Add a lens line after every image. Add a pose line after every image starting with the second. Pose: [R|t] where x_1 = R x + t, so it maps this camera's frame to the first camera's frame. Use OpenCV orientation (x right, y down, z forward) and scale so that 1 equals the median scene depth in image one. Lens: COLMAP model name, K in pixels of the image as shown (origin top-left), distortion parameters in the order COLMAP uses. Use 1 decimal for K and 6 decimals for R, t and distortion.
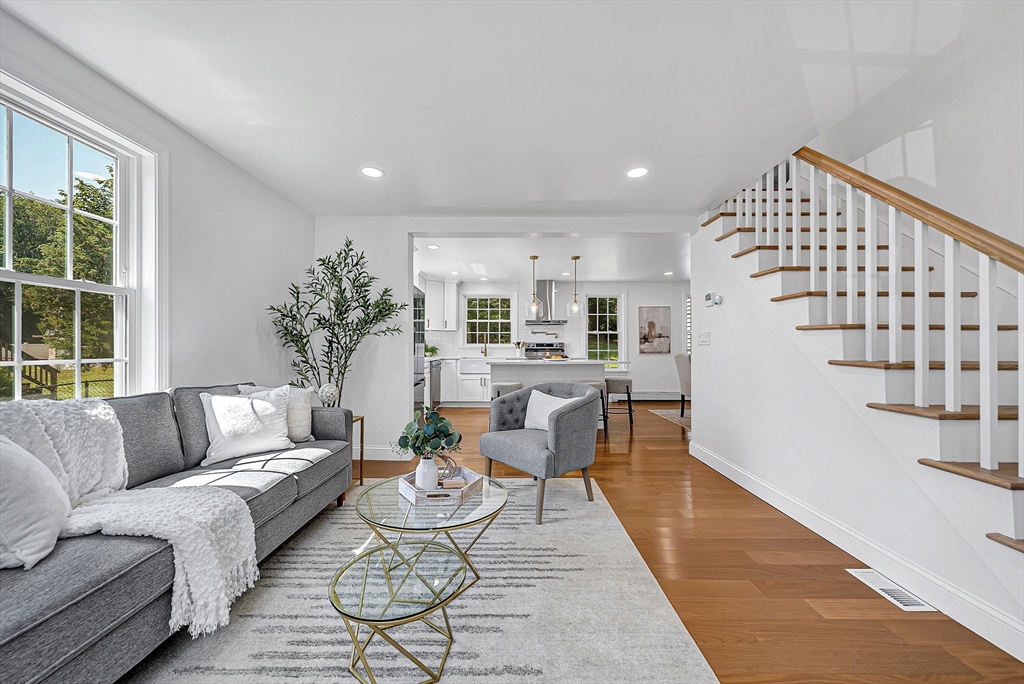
lens RADIAL K [[366.8, 0, 516.4], [0, 366.8, 347.2], [0, 0, 1]] dist [-0.001189, -0.000657]
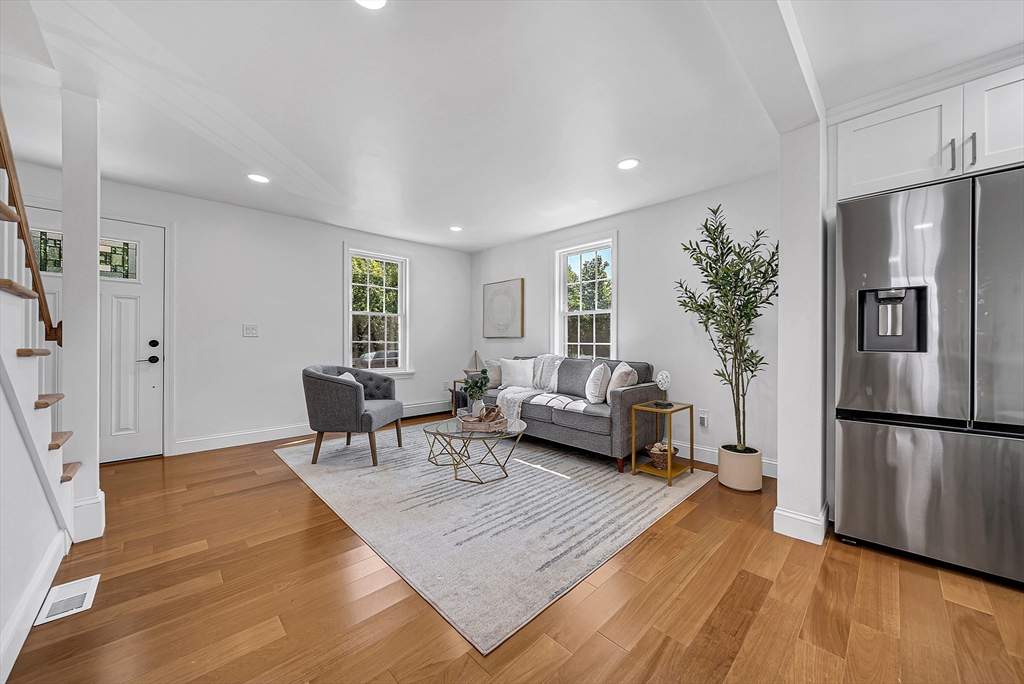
lens RADIAL K [[366.8, 0, 512.9], [0, 366.8, 342.5], [0, 0, 1]] dist [-0.001189, -0.000657]
pose [[-0.718243, -0.000416, -0.695792, 0.198558], [-0.004363, 0.999983, 0.003905, 0.007292], [0.695779, 0.005841, -0.718232, 0.553340]]
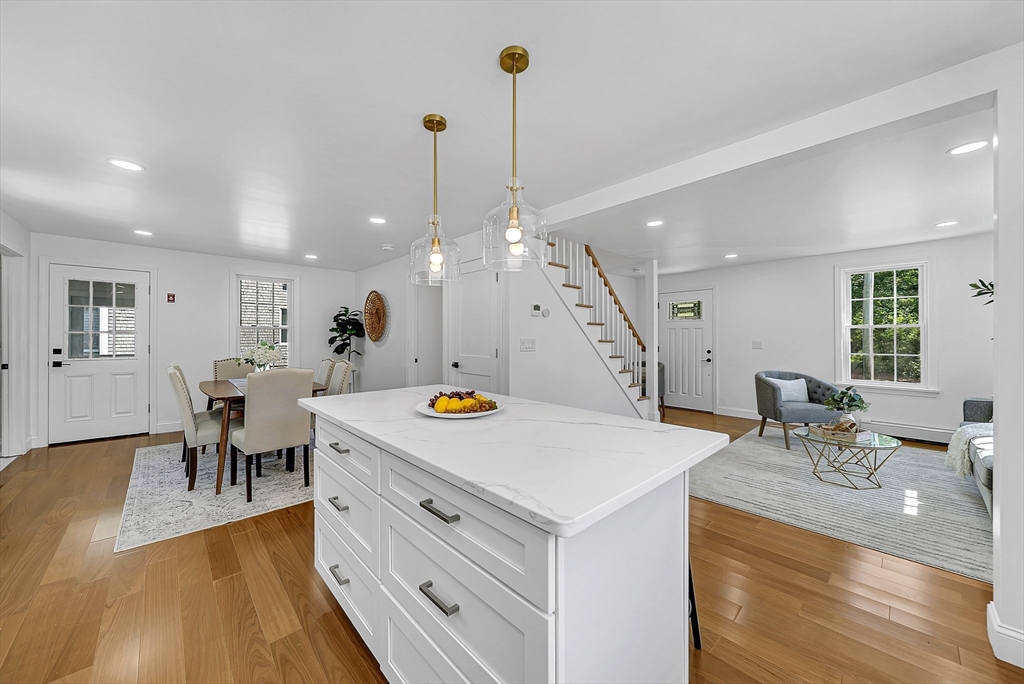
lens RADIAL K [[366.8, 0, 502.4], [0, 366.8, 342.1], [0, 0, 1]] dist [-0.001189, -0.000657]
pose [[-0.676435, -0.004666, 0.736488, -0.102246], [0.000975, 0.999973, 0.007232, -0.017128], [-0.736502, 0.005610, -0.676412, 0.842830]]
